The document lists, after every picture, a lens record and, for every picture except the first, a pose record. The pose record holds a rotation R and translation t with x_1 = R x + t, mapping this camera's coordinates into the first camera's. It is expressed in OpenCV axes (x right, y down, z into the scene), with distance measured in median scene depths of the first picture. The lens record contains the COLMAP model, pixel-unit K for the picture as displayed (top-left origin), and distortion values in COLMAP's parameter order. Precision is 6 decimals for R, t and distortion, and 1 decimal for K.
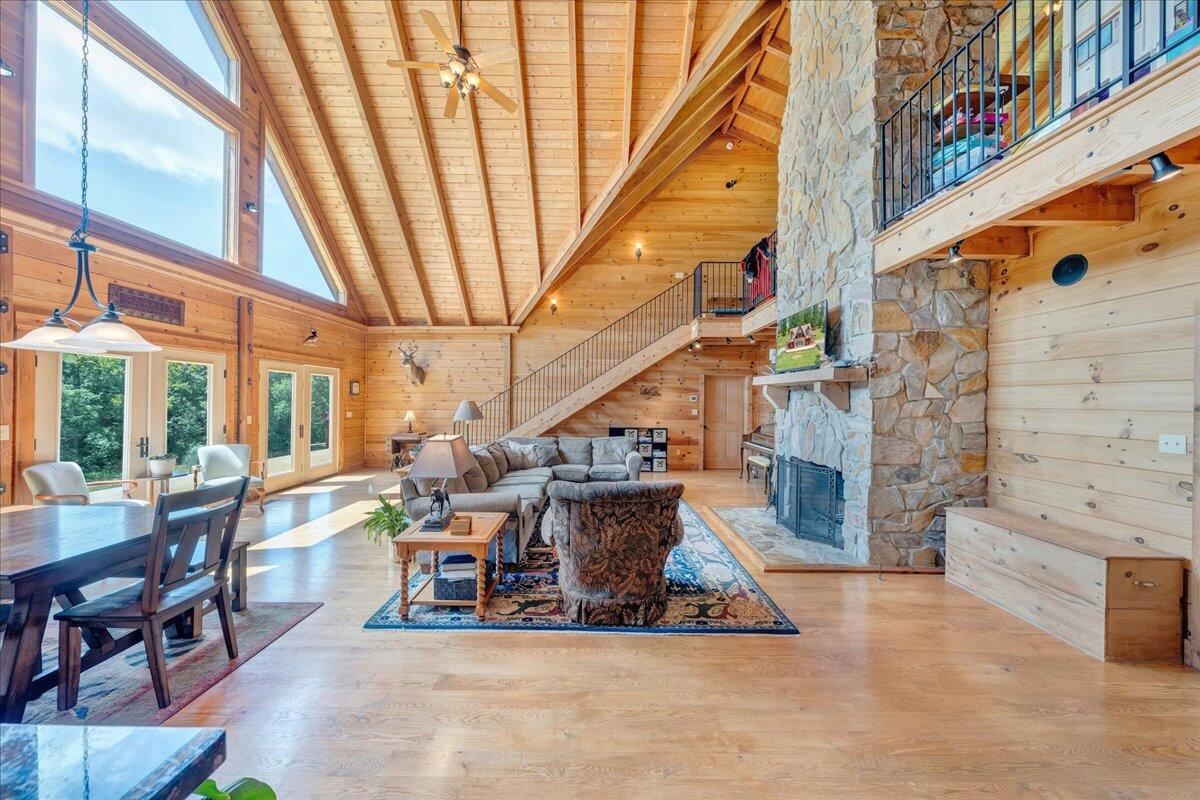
lens RADIAL K [[408.4, 0, 600.0], [0, 408.4, 400.0], [0, 0, 1]] dist [0.001079, 0.000143]
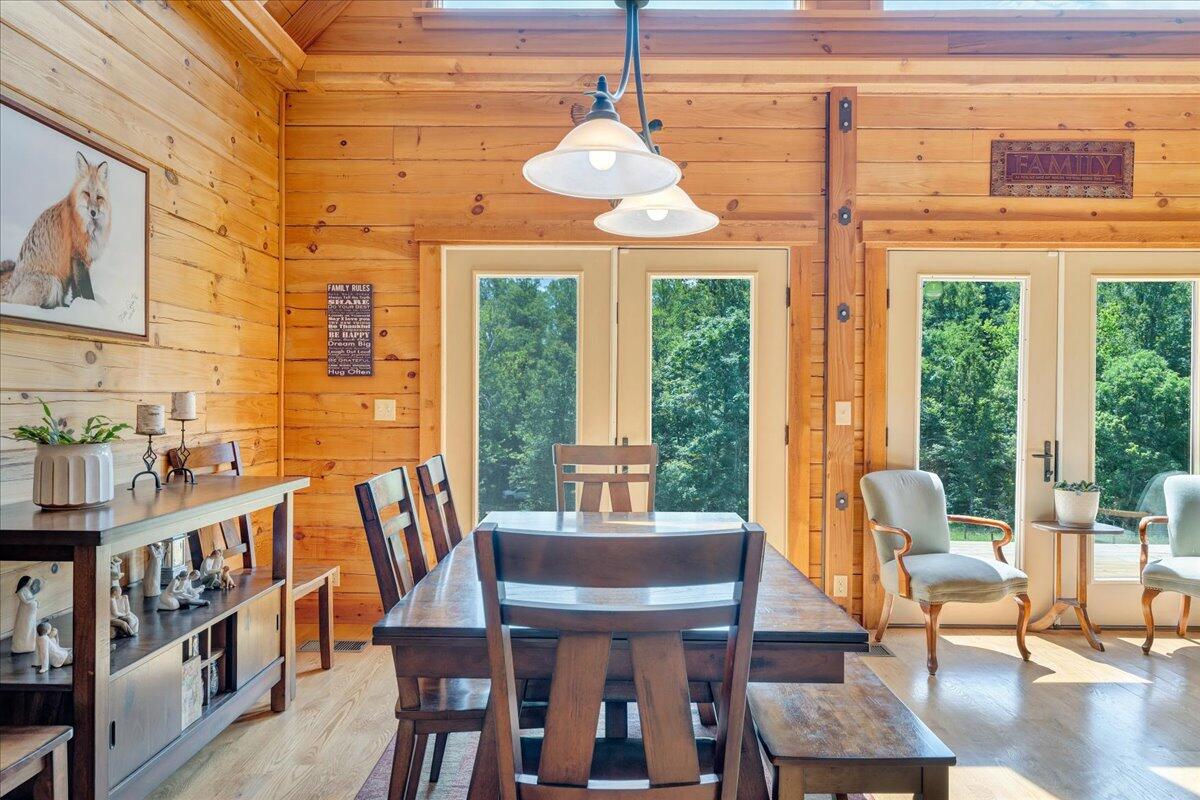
lens RADIAL K [[799.2, 0, 600.0], [0, 799.2, 400.0], [0, 0, 1]] dist [-0.000500, 0.001609]
pose [[-0.014804, -0.012643, -0.999810, -0.141515], [-0.004048, 0.999913, -0.012585, 0.050568], [0.999882, 0.003861, -0.014854, 0.423483]]
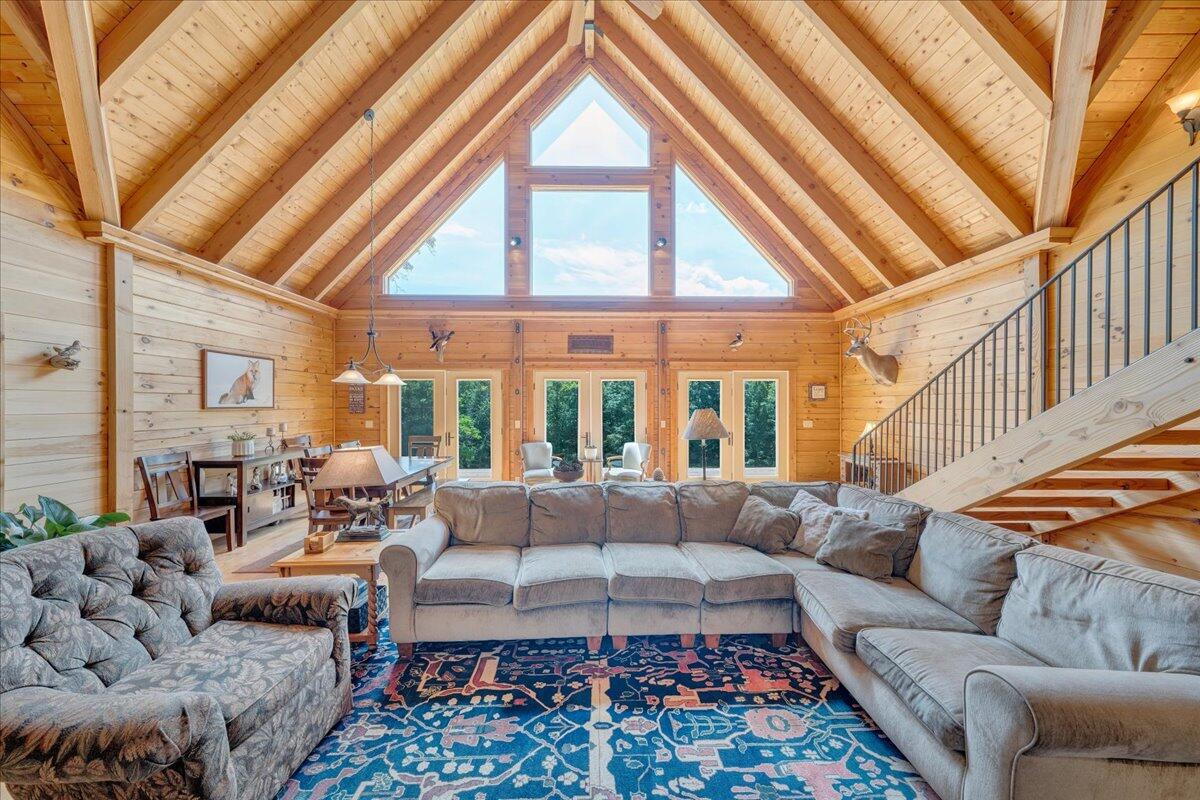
lens RADIAL K [[408.4, 0, 600.0], [0, 408.4, 400.0], [0, 0, 1]] dist [0.001079, 0.000143]
pose [[0.013614, -0.019658, -0.999714, 0.340810], [0.002990, 0.999803, -0.019619, 0.001980], [0.999903, -0.002722, 0.013670, 0.908895]]
